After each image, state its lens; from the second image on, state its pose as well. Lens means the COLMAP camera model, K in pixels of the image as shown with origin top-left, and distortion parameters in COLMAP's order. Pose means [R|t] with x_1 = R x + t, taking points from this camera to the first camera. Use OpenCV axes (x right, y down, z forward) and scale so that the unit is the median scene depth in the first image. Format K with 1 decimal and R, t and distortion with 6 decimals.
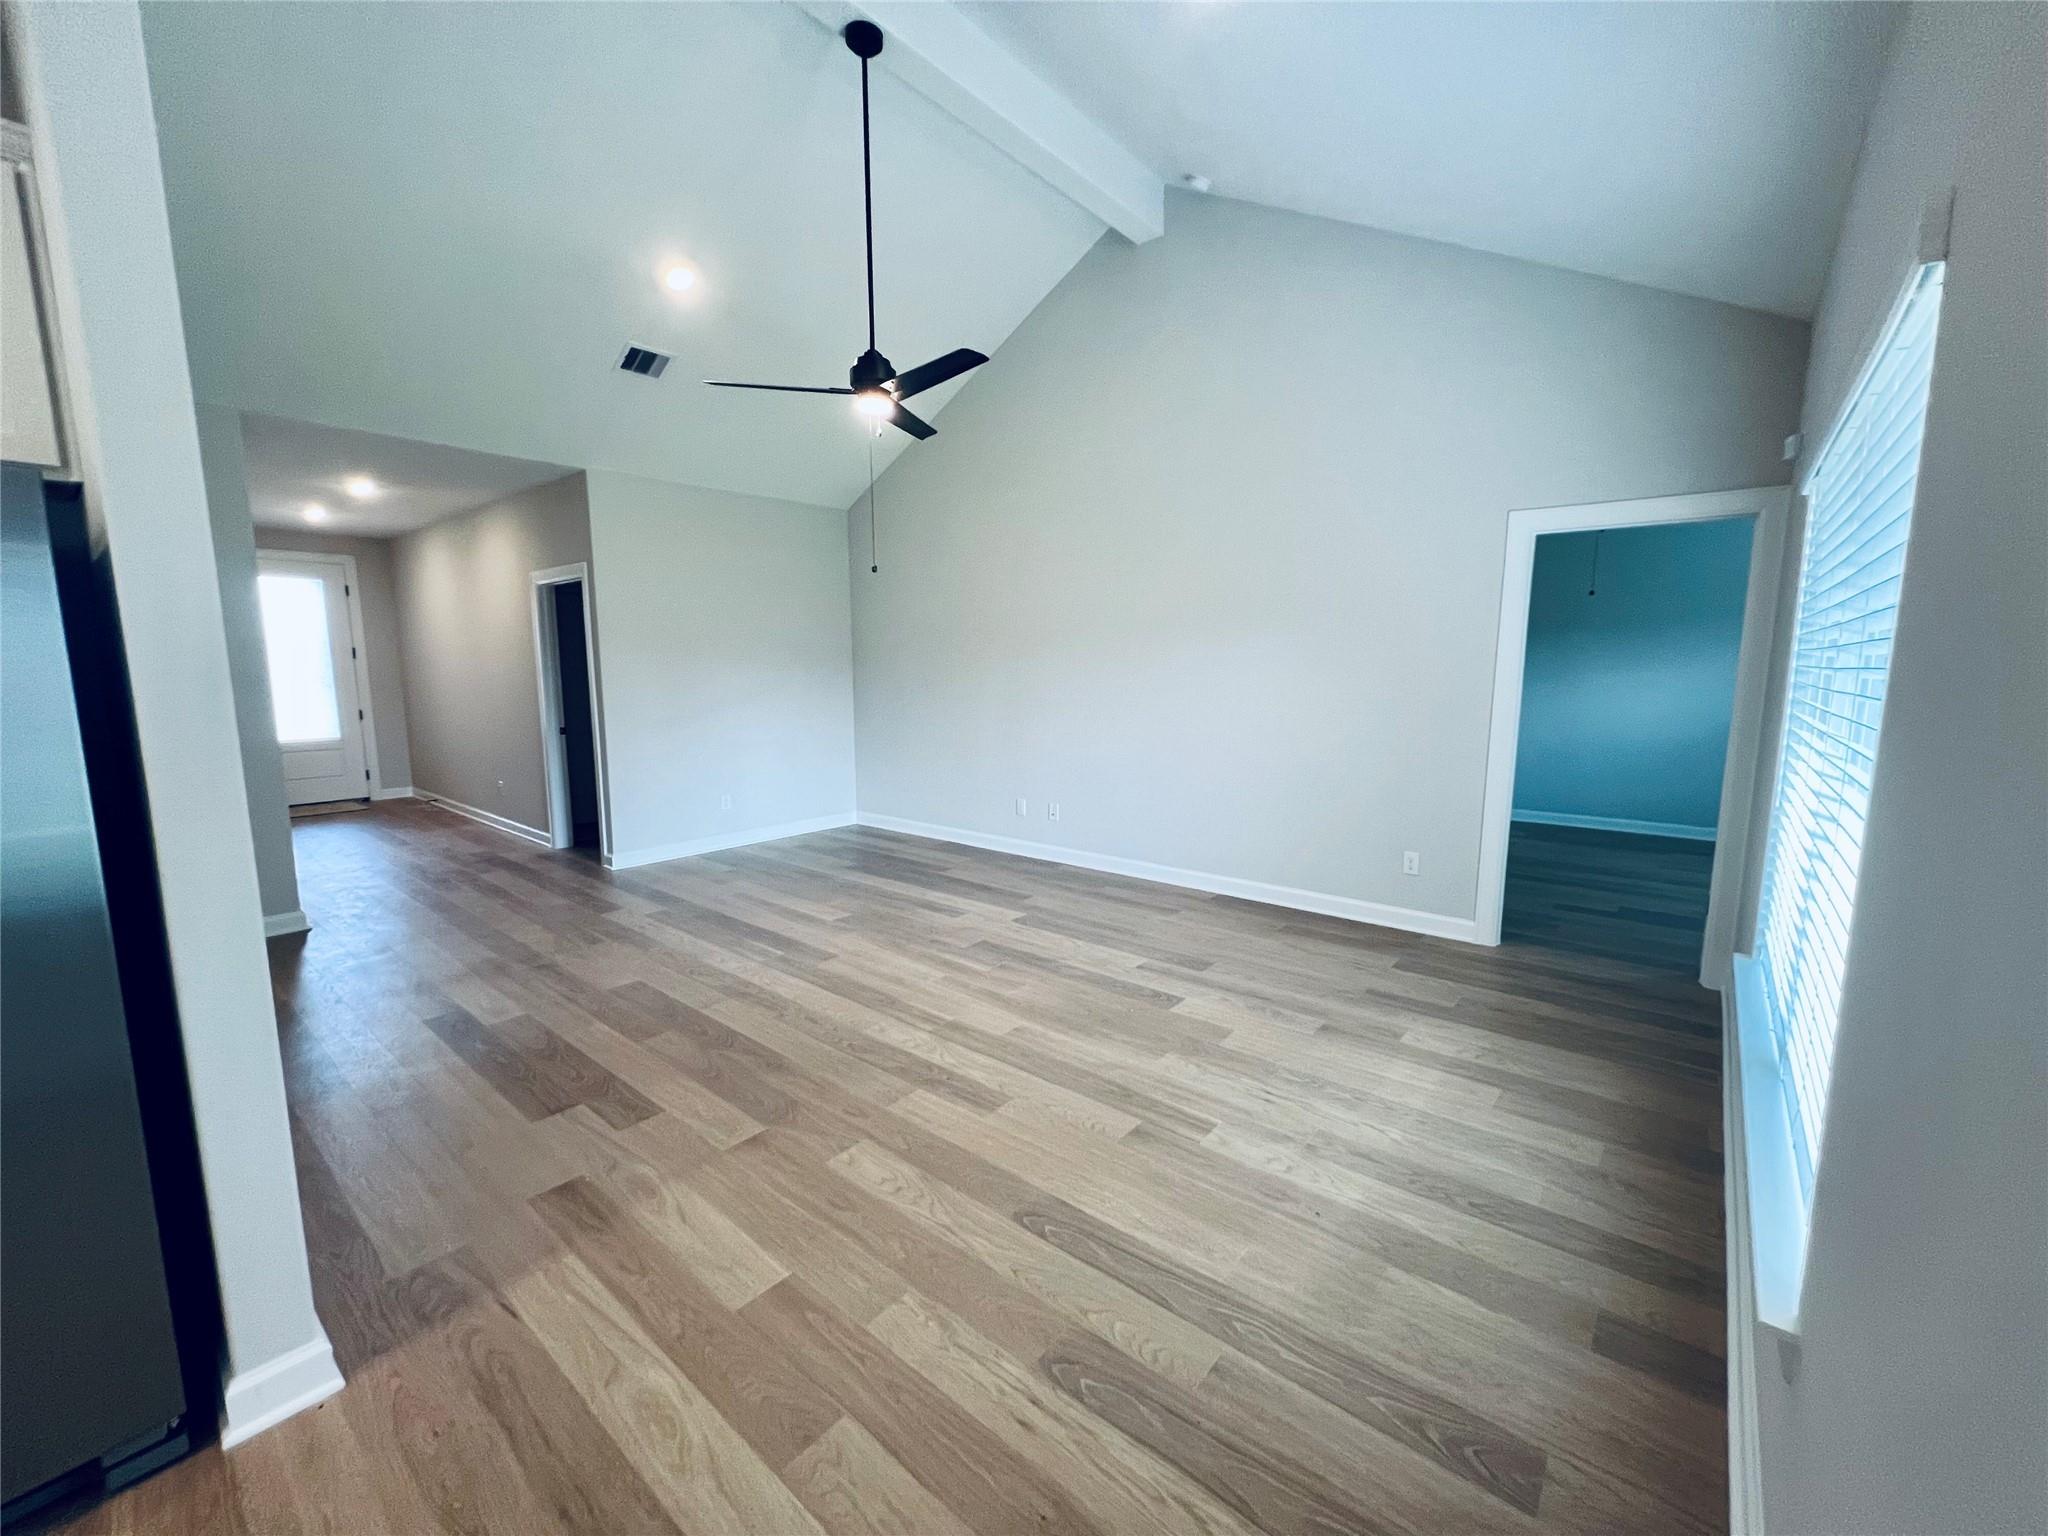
lens RADIAL K [[816.8, 0, 1033.5], [0, 816.8, 774.9], [0, 0, 1]] dist [0.001070, 0.000179]
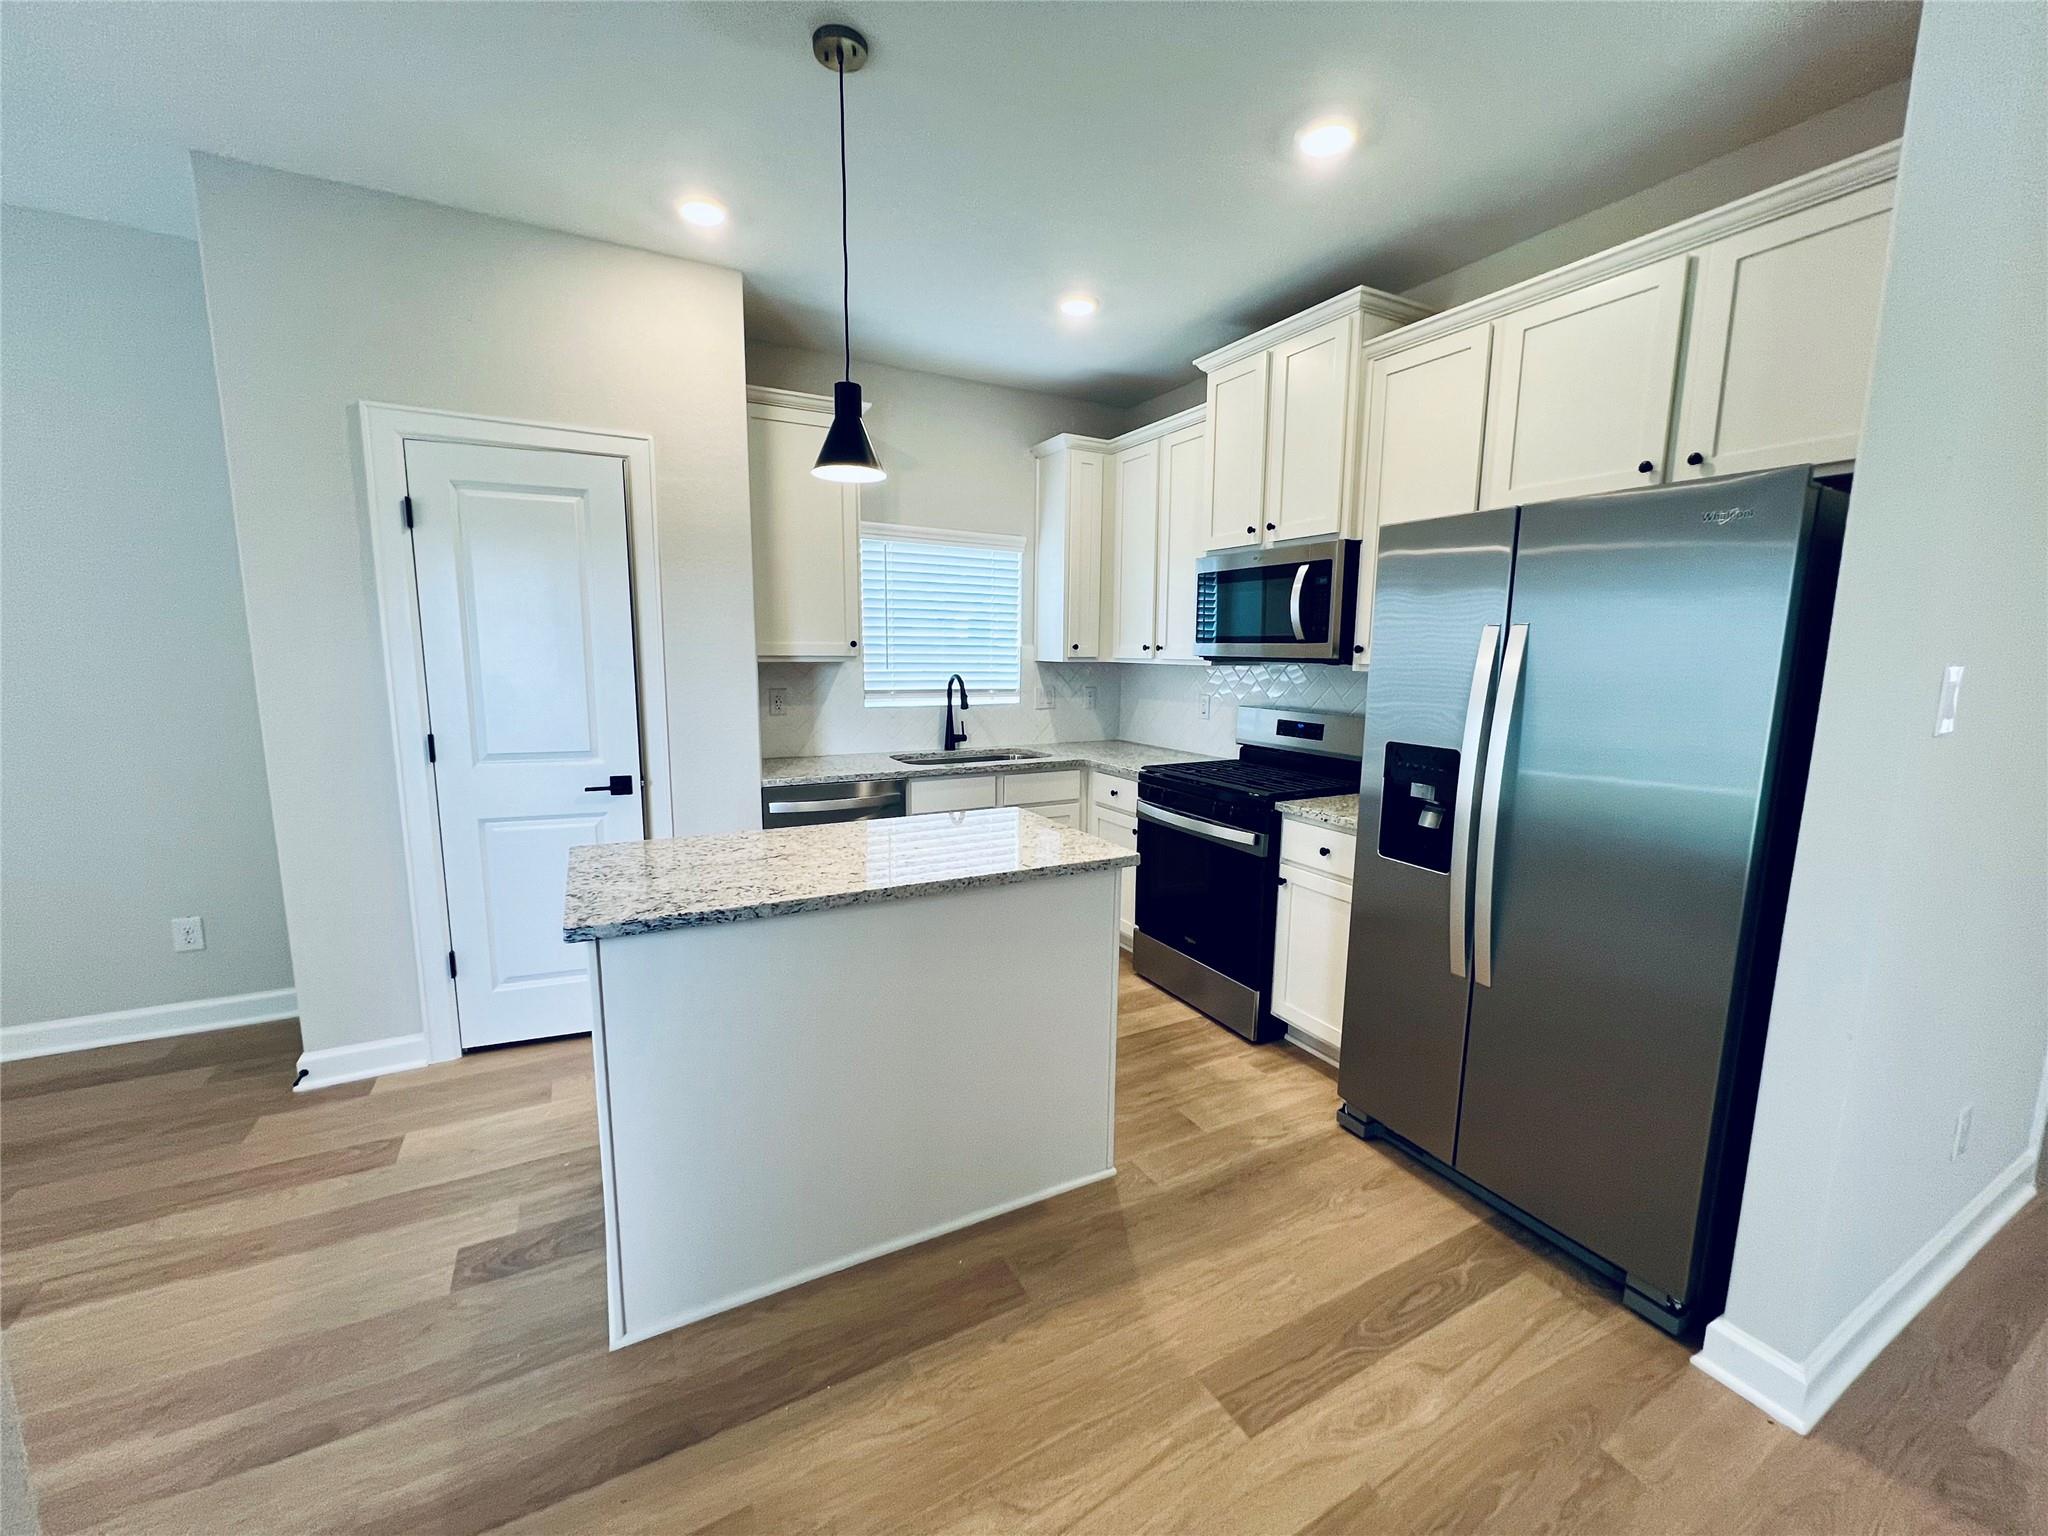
lens RADIAL K [[813.4, 0, 1032.1], [0, 813.4, 764.0], [0, 0, 1]] dist [0.001418, 0.000105]
pose [[-0.375004, 0.126748, -0.918317, 0.240859], [-0.134617, 0.972663, 0.189221, -0.045242], [0.917197, 0.194580, -0.347690, 0.393546]]
